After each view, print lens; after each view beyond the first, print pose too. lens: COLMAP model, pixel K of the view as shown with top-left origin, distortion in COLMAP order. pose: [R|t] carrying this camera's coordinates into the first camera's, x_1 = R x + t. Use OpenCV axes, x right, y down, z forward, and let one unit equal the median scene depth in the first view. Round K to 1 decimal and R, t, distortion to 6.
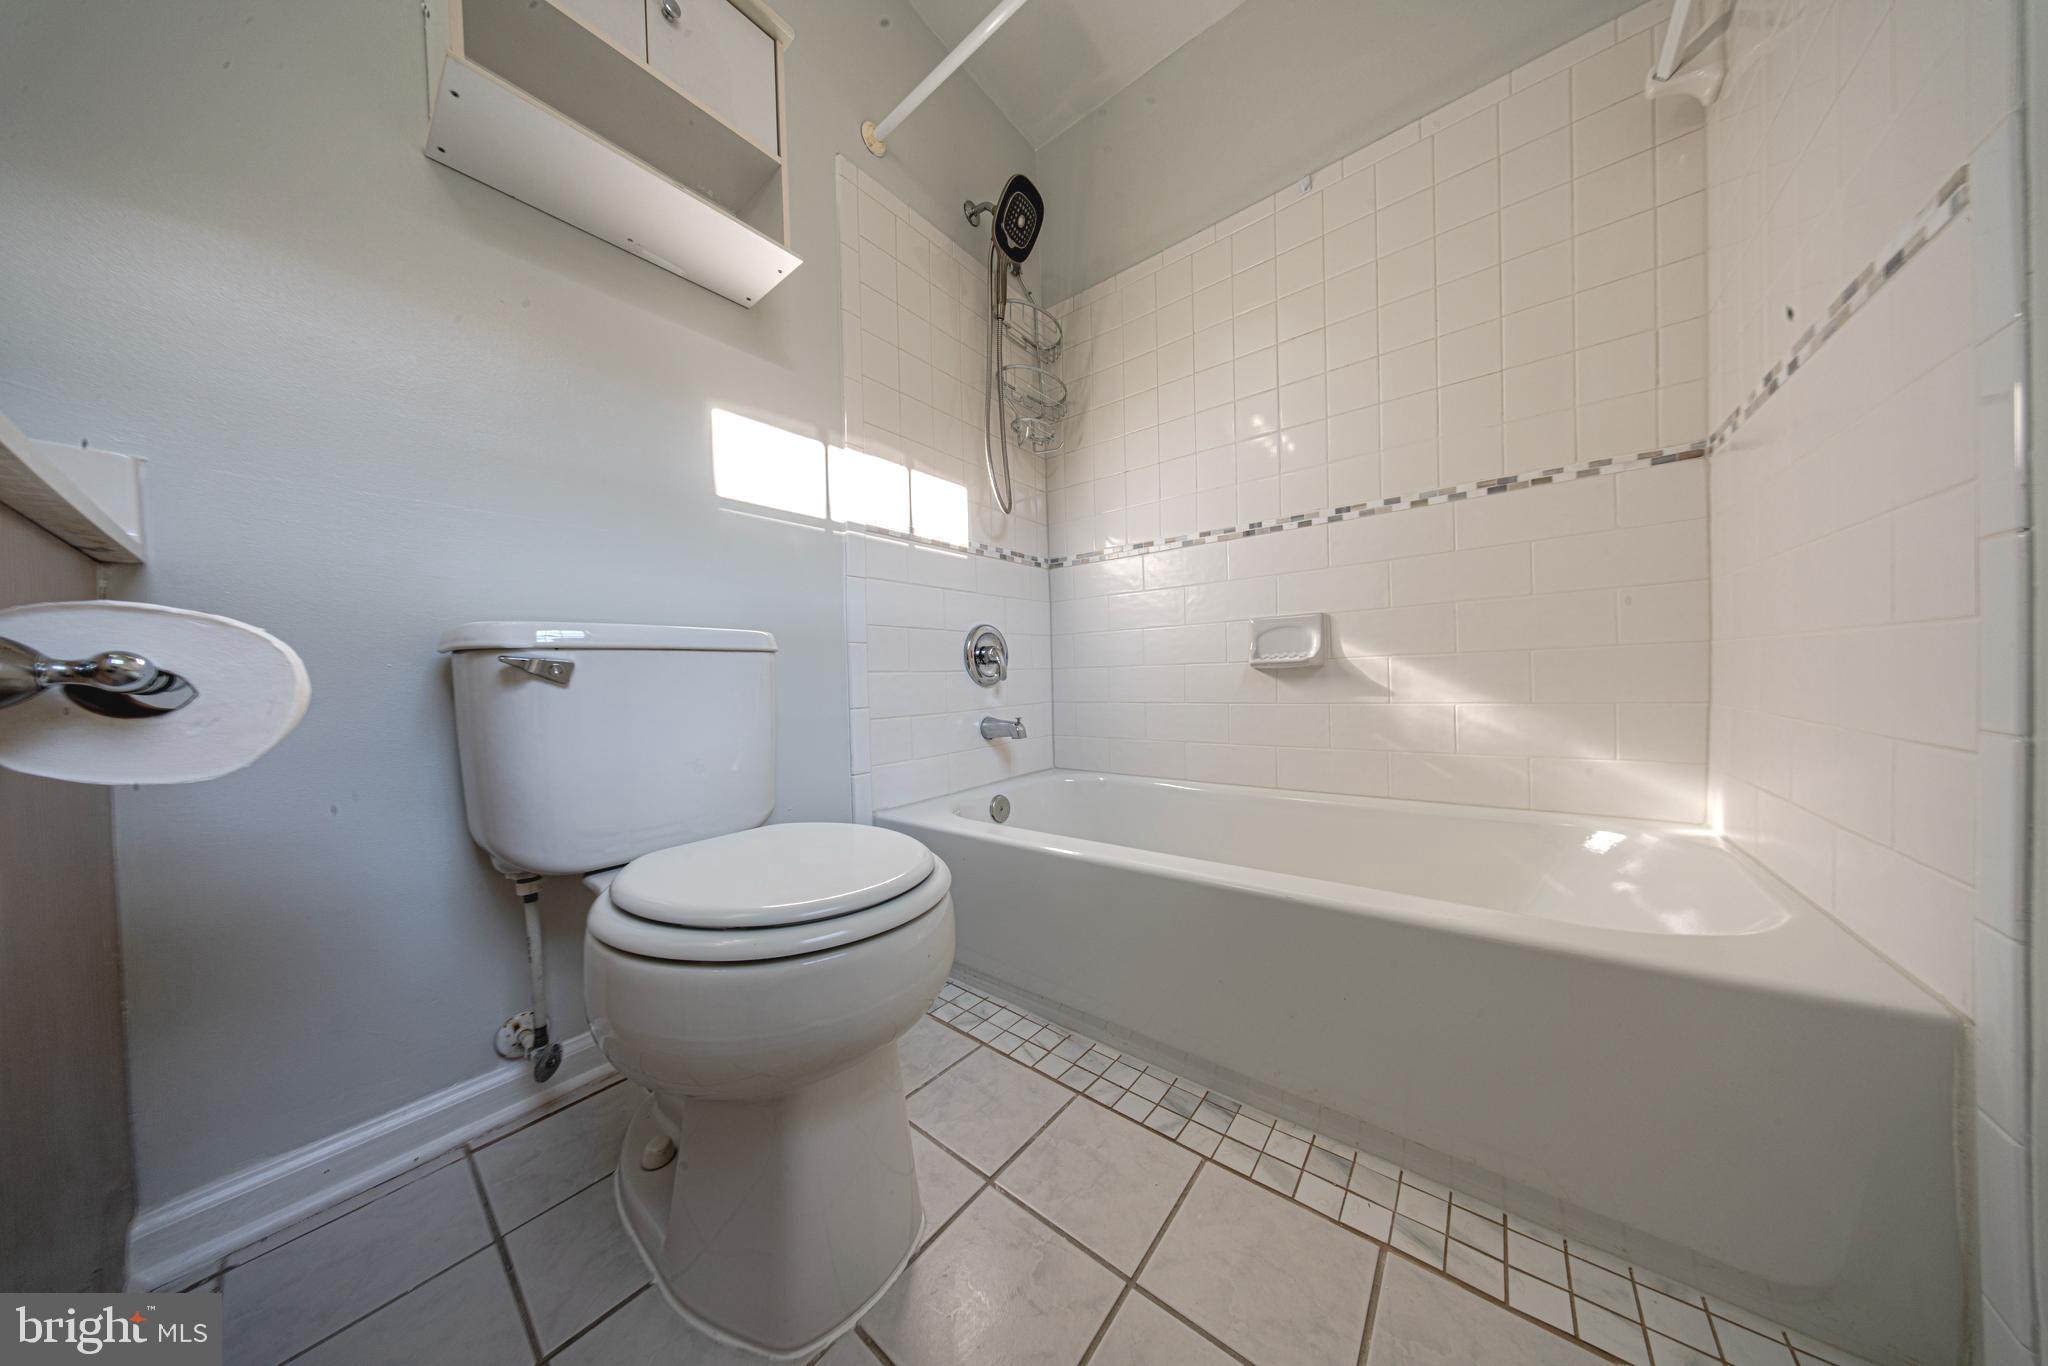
lens RADIAL K [[586.6, 0, 1024.0], [0, 586.6, 683.0], [0, 0, 1]] dist [-0.000941, 0.000038]
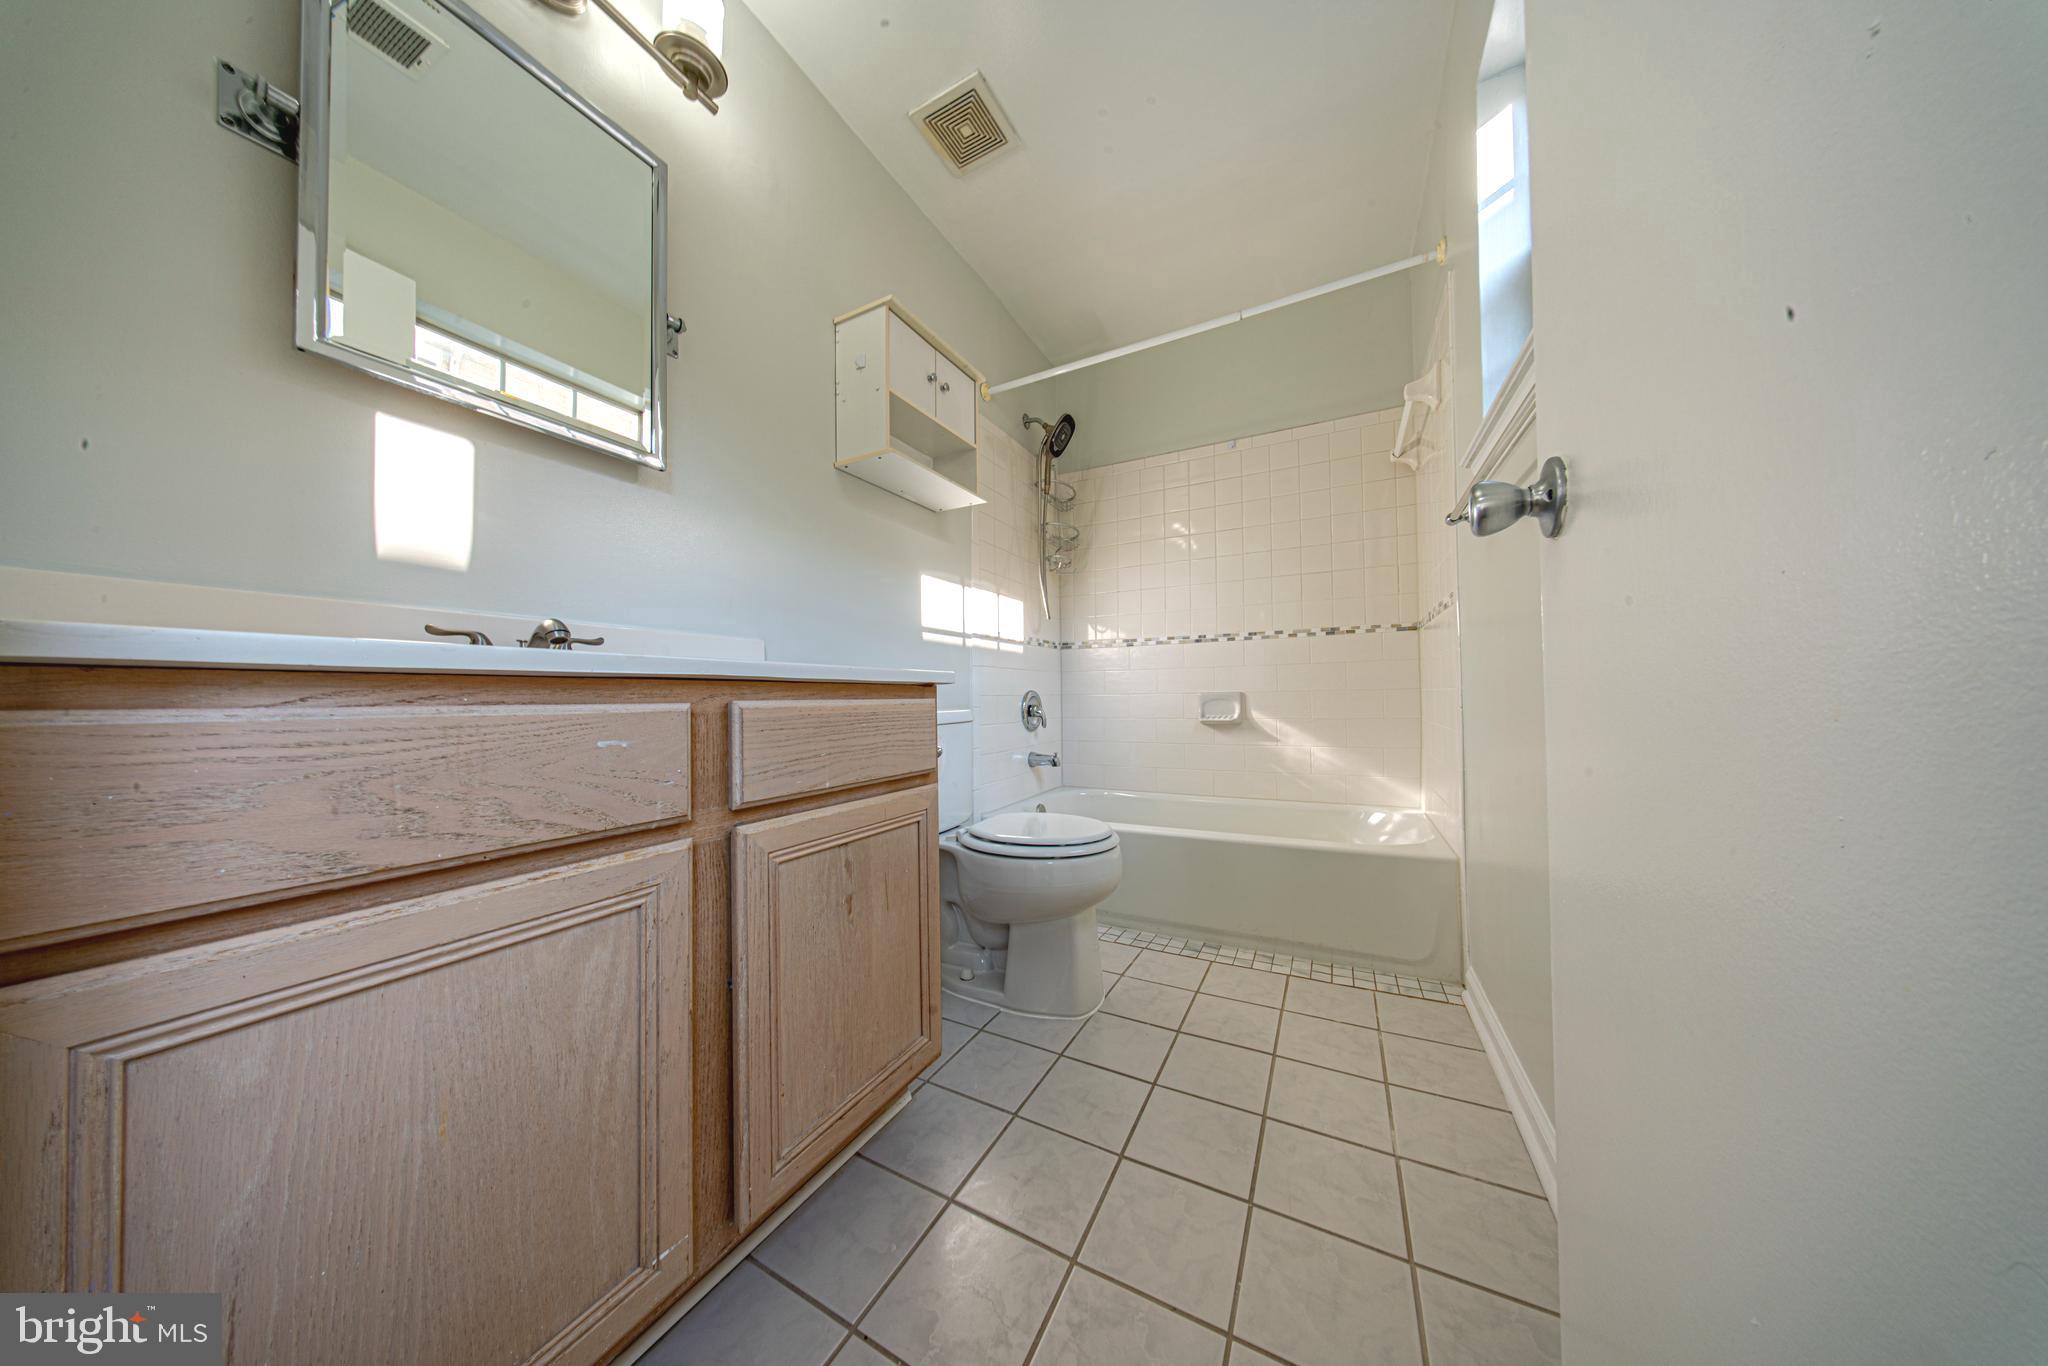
lens RADIAL K [[582.1, 0, 1027.2], [0, 582.1, 685.3], [0, 0, 1]] dist [-0.004567, 0.000128]
pose [[0.982423, 0.019443, 0.185651, -0.445105], [-0.012807, 0.999238, -0.036874, -0.073387], [-0.186226, 0.033848, 0.981924, -0.584056]]
